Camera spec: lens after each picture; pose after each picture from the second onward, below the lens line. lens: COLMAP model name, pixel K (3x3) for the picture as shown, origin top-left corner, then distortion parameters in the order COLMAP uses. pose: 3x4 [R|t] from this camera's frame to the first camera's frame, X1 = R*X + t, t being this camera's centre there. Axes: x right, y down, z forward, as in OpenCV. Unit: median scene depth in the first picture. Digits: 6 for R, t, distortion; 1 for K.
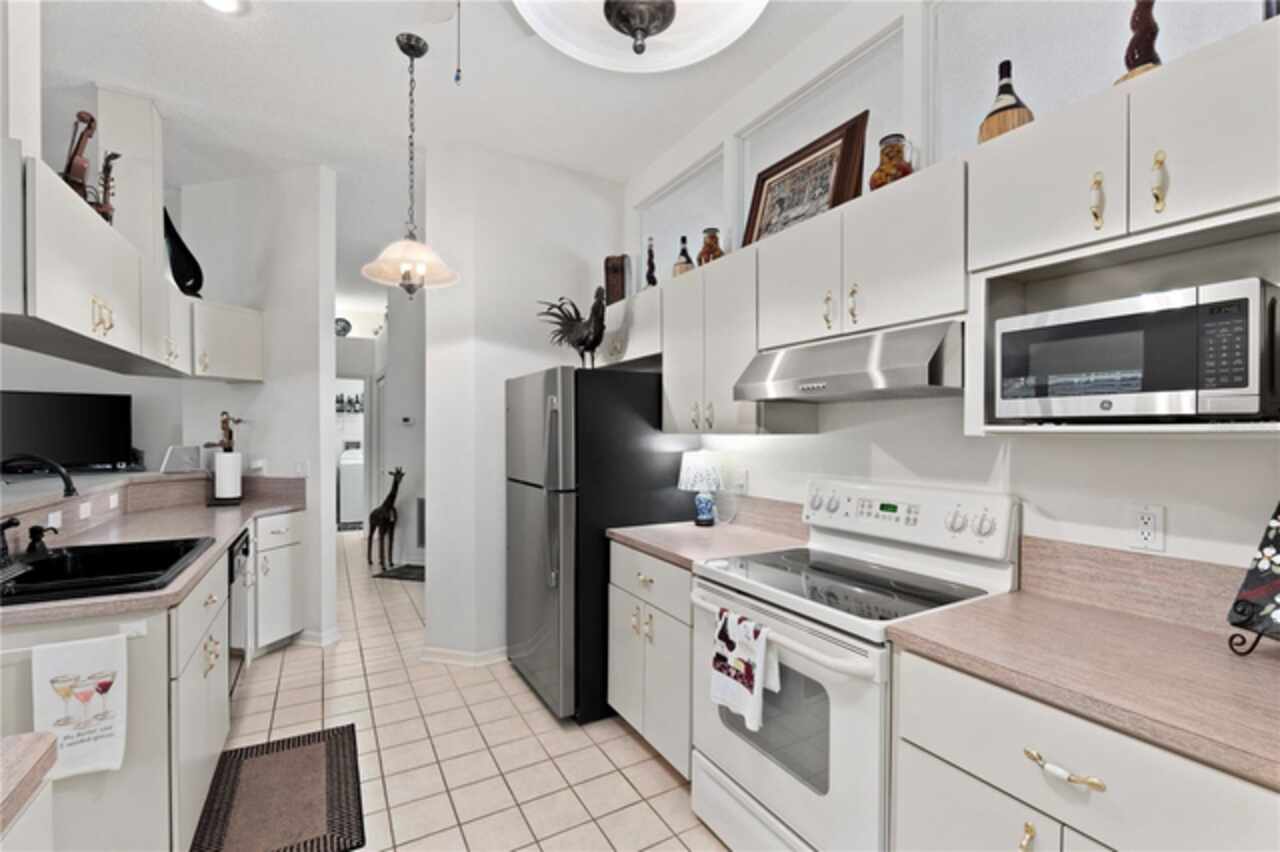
lens RADIAL K [[544.8, 0, 636.4], [0, 544.8, 439.1], [0, 0, 1]] dist [-0.002165, -0.000101]
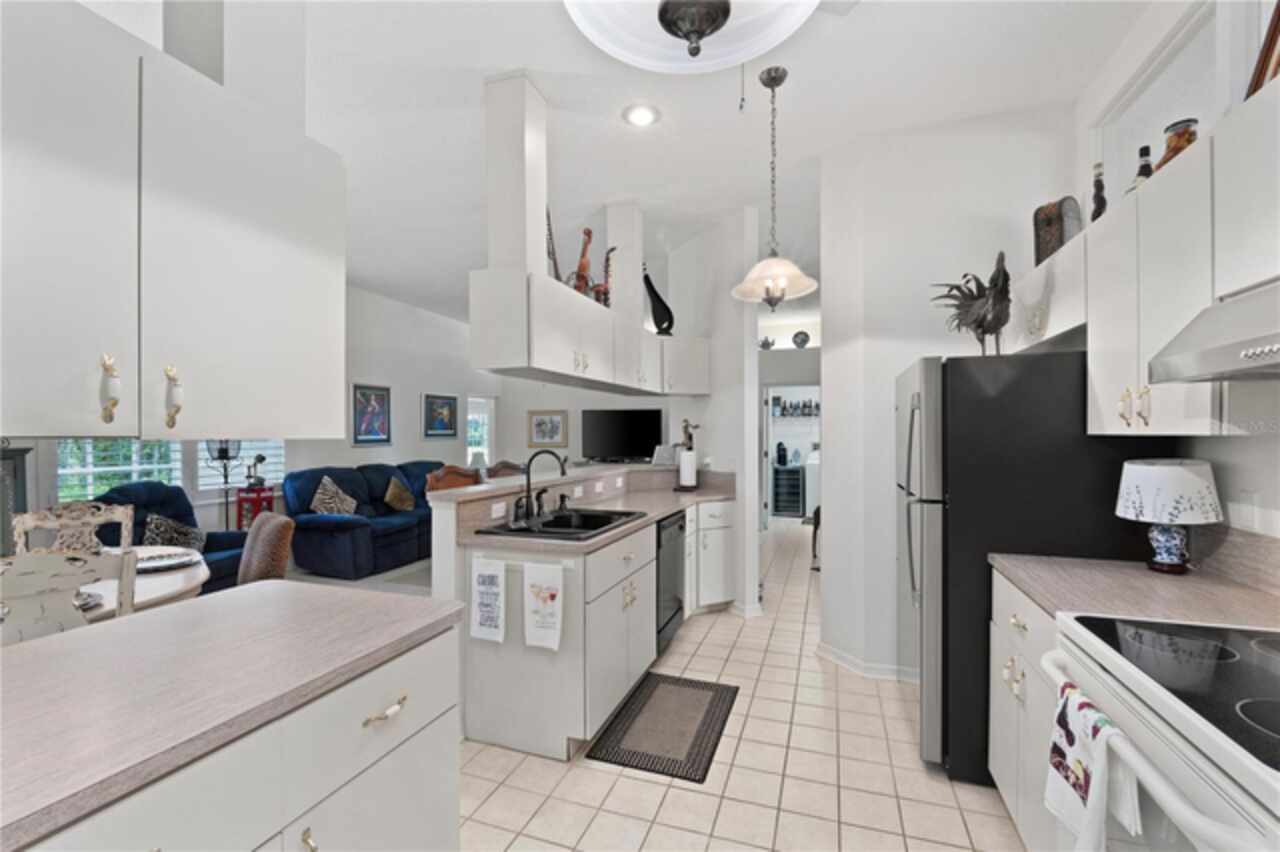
lens RADIAL K [[544.8, 0, 640.4], [0, 544.8, 441.8], [0, 0, 1]] dist [-0.002165, -0.000101]
pose [[0.657585, 0.003623, -0.753372, 0.216400], [-0.002811, 0.999993, 0.002356, -0.000152], [0.753375, 0.000568, 0.657591, 0.082470]]
